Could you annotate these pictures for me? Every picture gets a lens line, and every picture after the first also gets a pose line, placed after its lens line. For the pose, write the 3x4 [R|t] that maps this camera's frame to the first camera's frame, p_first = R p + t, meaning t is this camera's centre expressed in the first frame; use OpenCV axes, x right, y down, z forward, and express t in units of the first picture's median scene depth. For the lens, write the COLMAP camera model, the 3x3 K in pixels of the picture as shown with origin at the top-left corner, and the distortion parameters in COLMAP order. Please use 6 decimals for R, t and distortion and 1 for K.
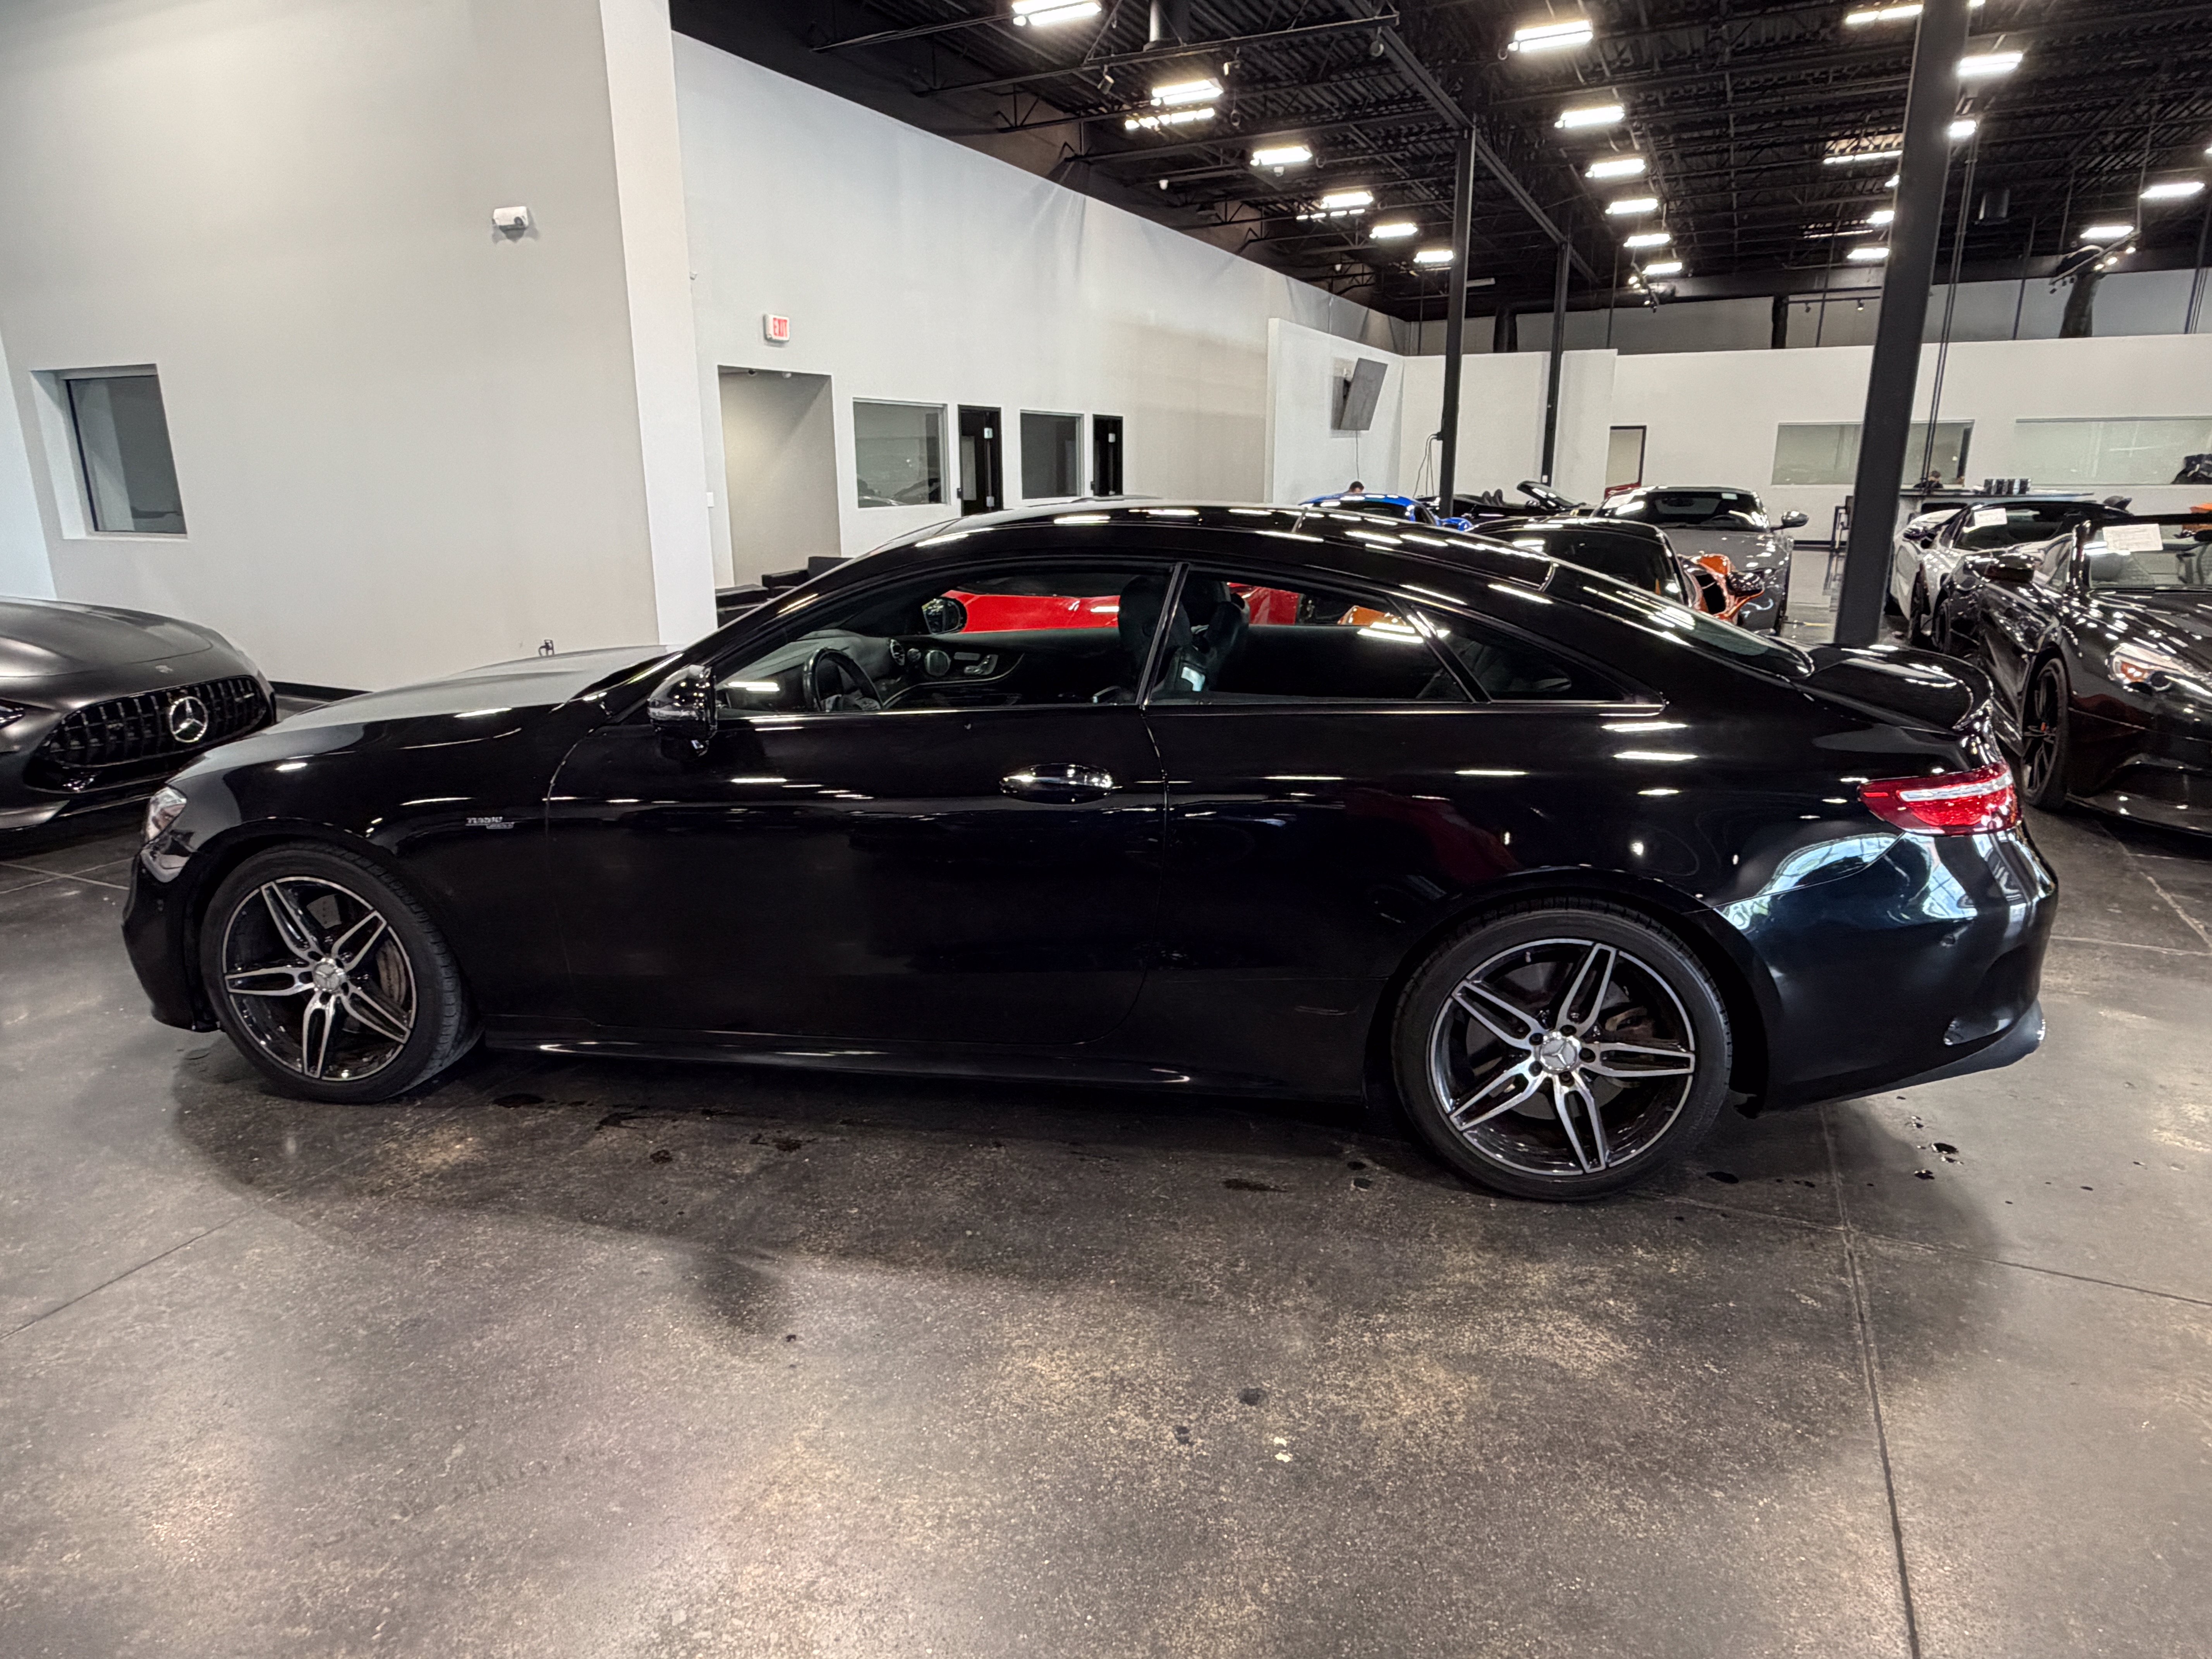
lens RADIAL K [[1353.0, 0, 1106.0], [0, 1353.0, 829.5], [0, 0, 1]] dist [-0.002359, -0.000670]
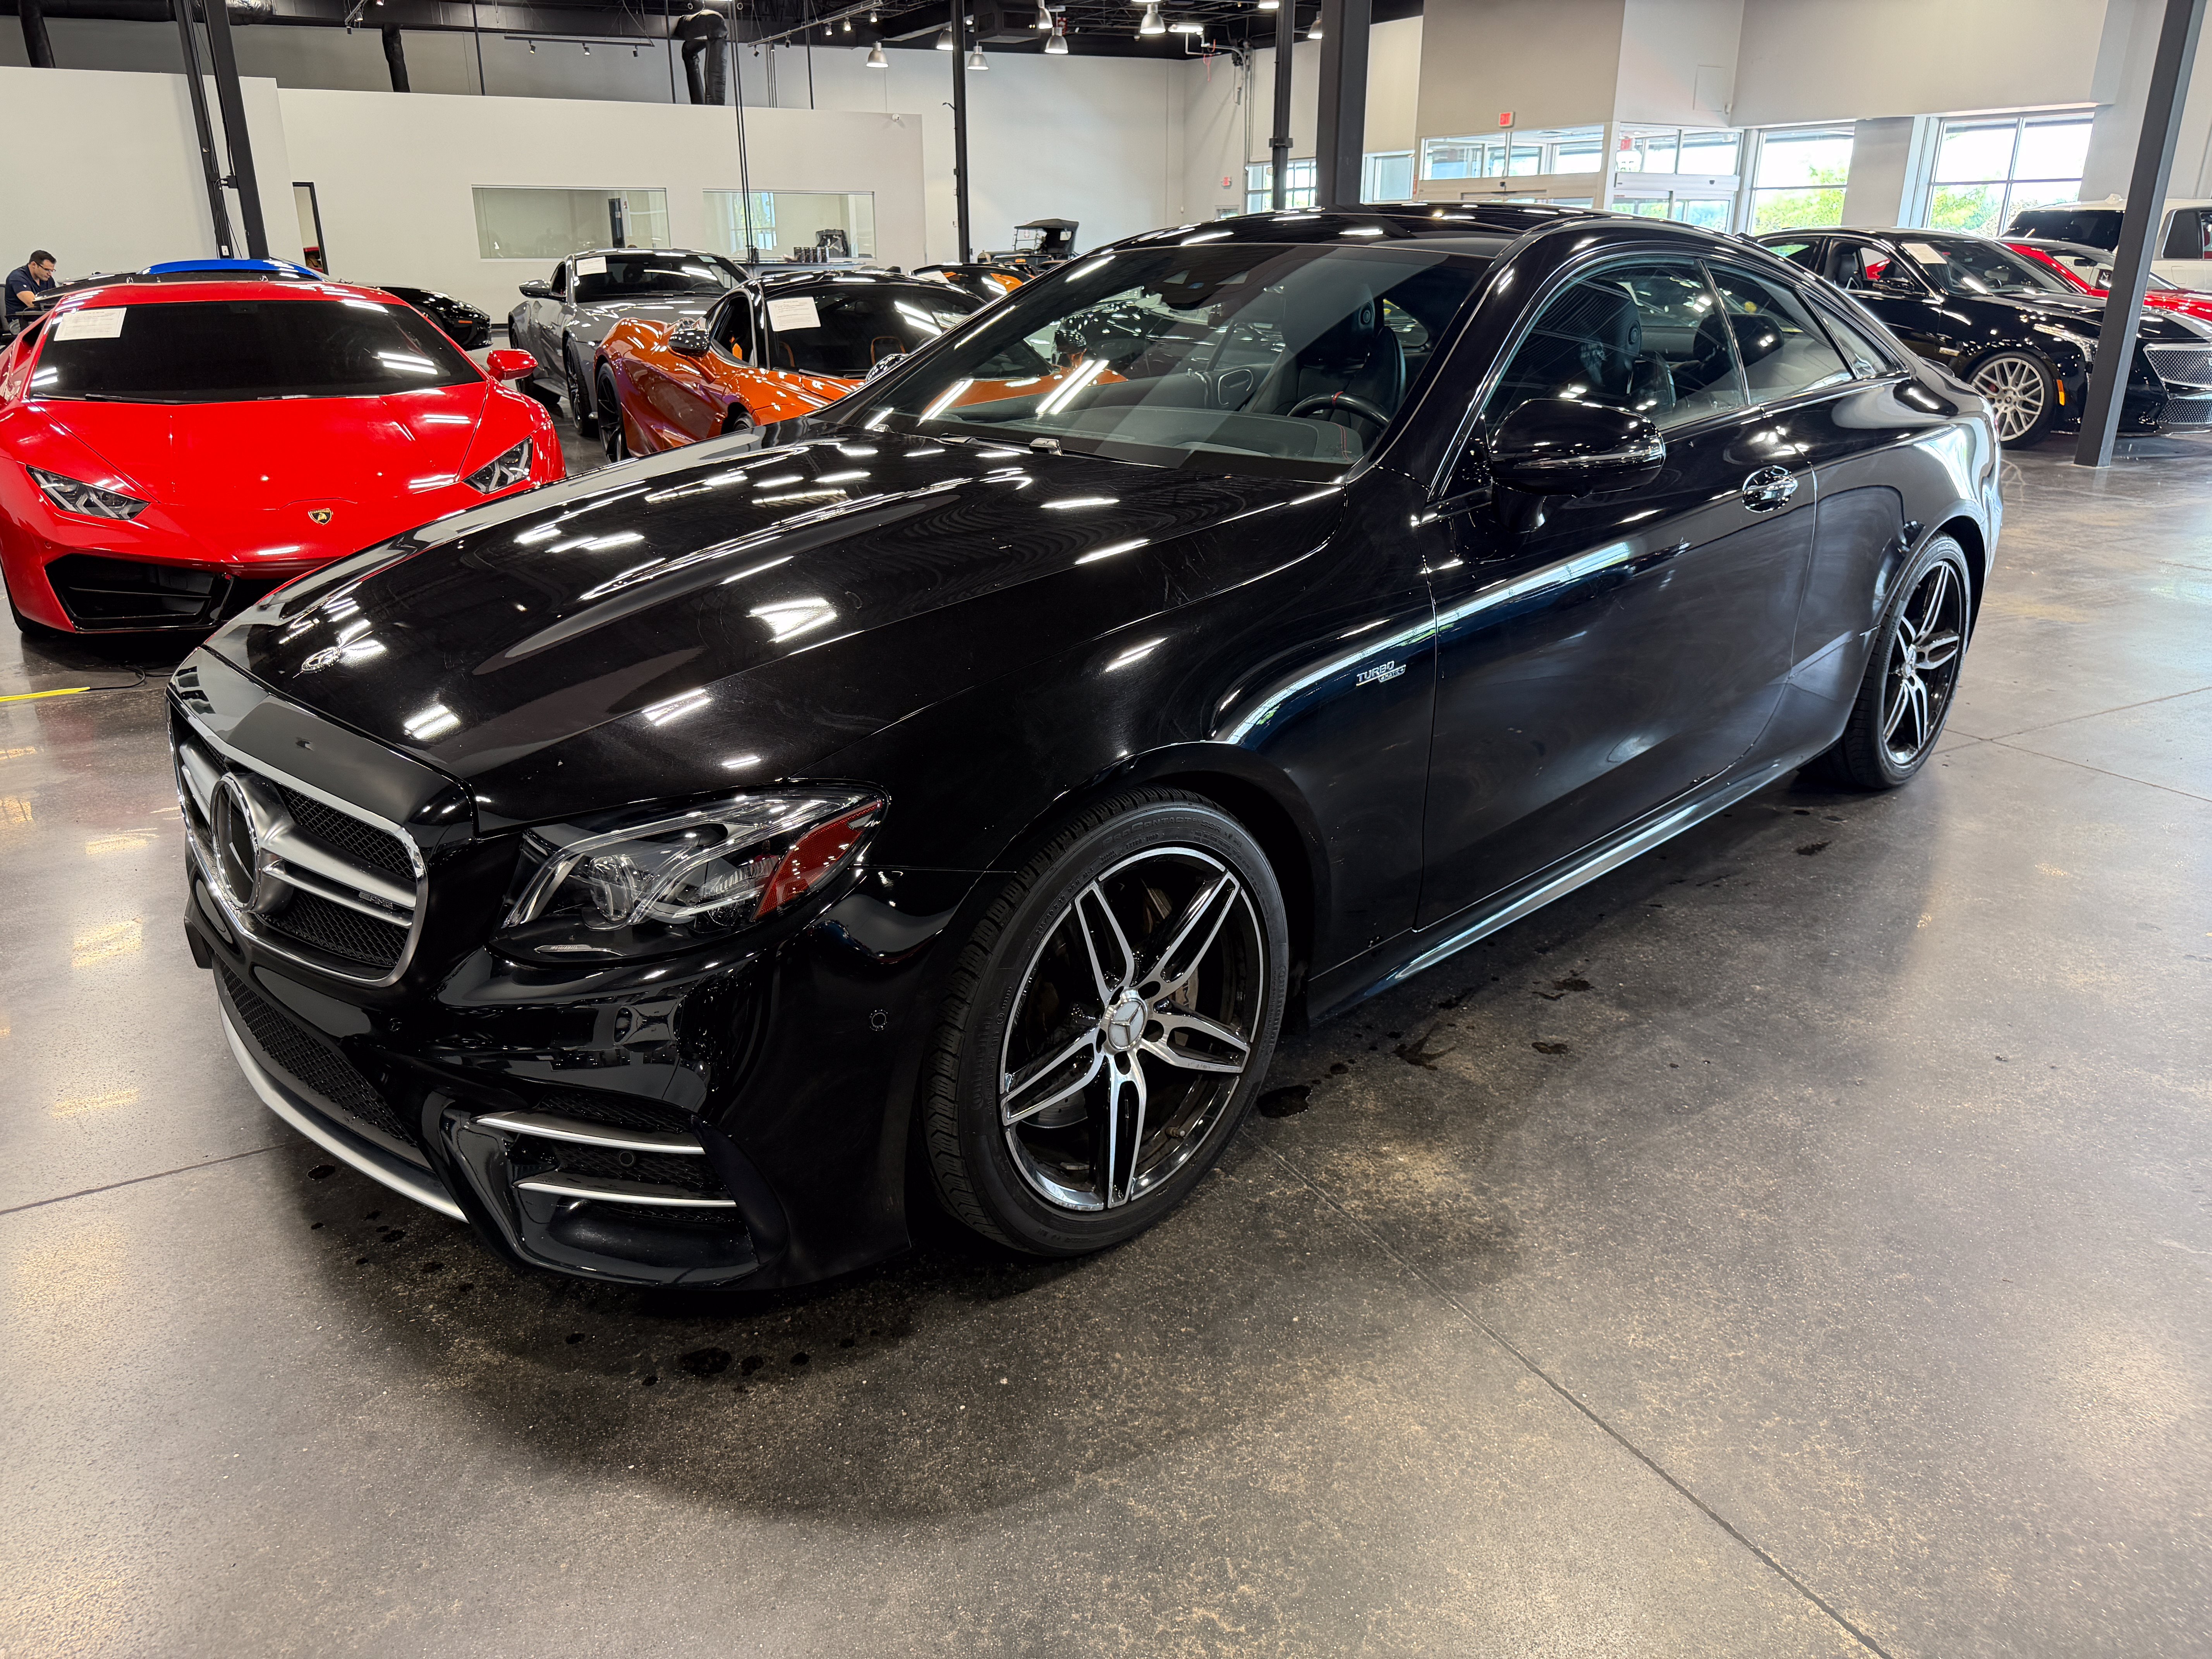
lens RADIAL K [[1566.5, 0, 1106.0], [0, 1566.5, 829.5], [0, 0, 1]] dist [-0.006571, -0.001198]
pose [[0.586405, -0.275934, 0.761570, -1.077765], [0.203535, 0.960219, 0.191188, -0.097787], [-0.784029, 0.042893, 0.619240, 0.608452]]
